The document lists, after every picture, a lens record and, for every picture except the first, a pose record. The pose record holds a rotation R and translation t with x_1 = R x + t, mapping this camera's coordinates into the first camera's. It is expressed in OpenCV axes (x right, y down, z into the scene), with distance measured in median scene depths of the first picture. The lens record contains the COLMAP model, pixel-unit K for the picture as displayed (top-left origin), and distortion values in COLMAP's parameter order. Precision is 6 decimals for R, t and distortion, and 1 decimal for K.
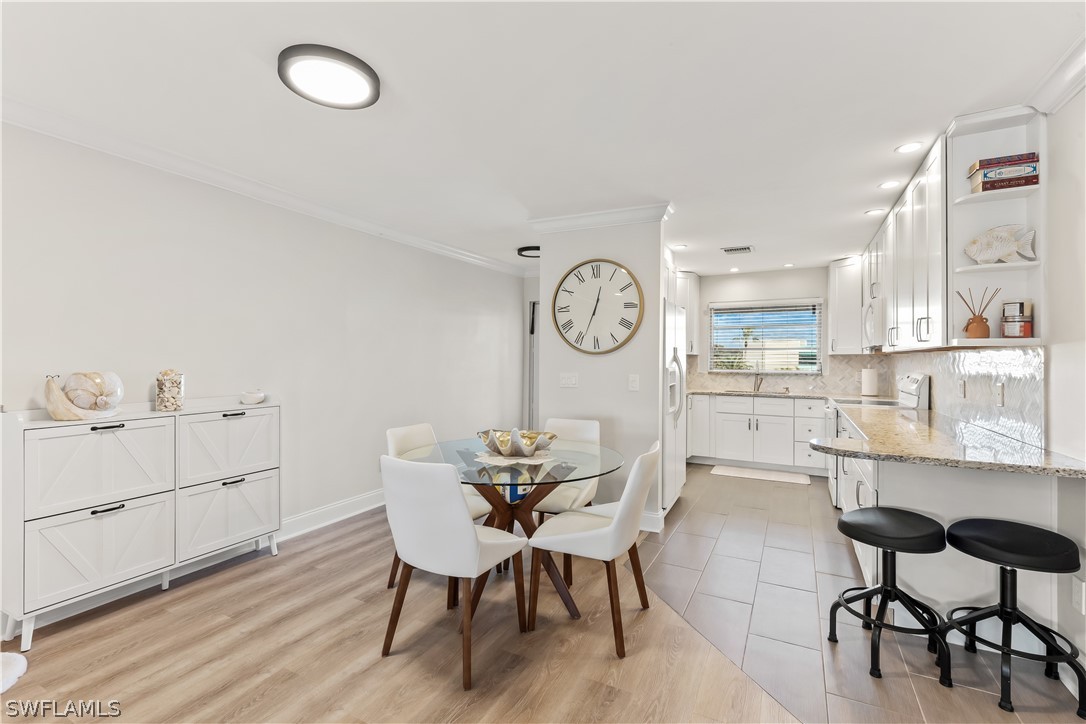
lens RADIAL K [[471.7, 0, 541.3], [0, 471.7, 346.1], [0, 0, 1]] dist [0.000179, -0.000080]
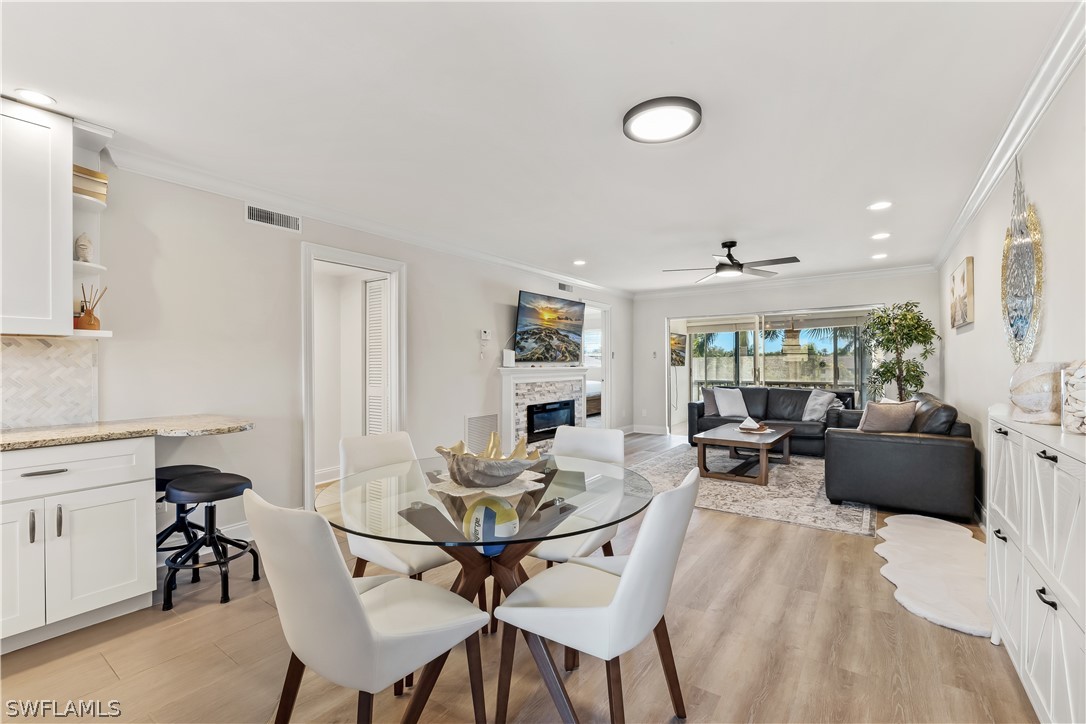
lens RADIAL K [[479.4, 0, 543.0], [0, 479.4, 362.0], [0, 0, 1]] dist [-0.000360, -0.000051]
pose [[-0.991162, -0.001649, 0.132650, -0.151930], [-0.005268, 0.999623, -0.026938, 0.046054], [-0.132556, -0.027398, -0.990797, 1.127359]]
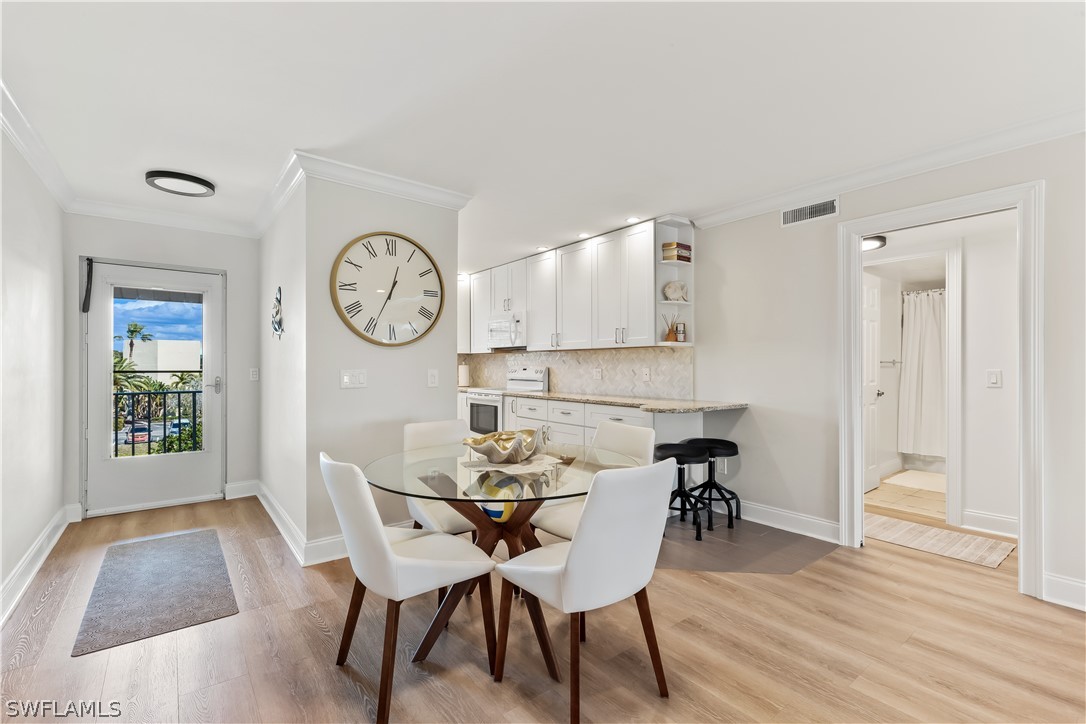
lens RADIAL K [[479.4, 0, 543.0], [0, 479.4, 362.0], [0, 0, 1]] dist [-0.000360, -0.000051]
pose [[0.430921, -0.000173, 0.902390, -0.521122], [-0.023020, 0.999672, 0.011184, 0.028810], [-0.902096, -0.025593, 0.430776, 0.372547]]
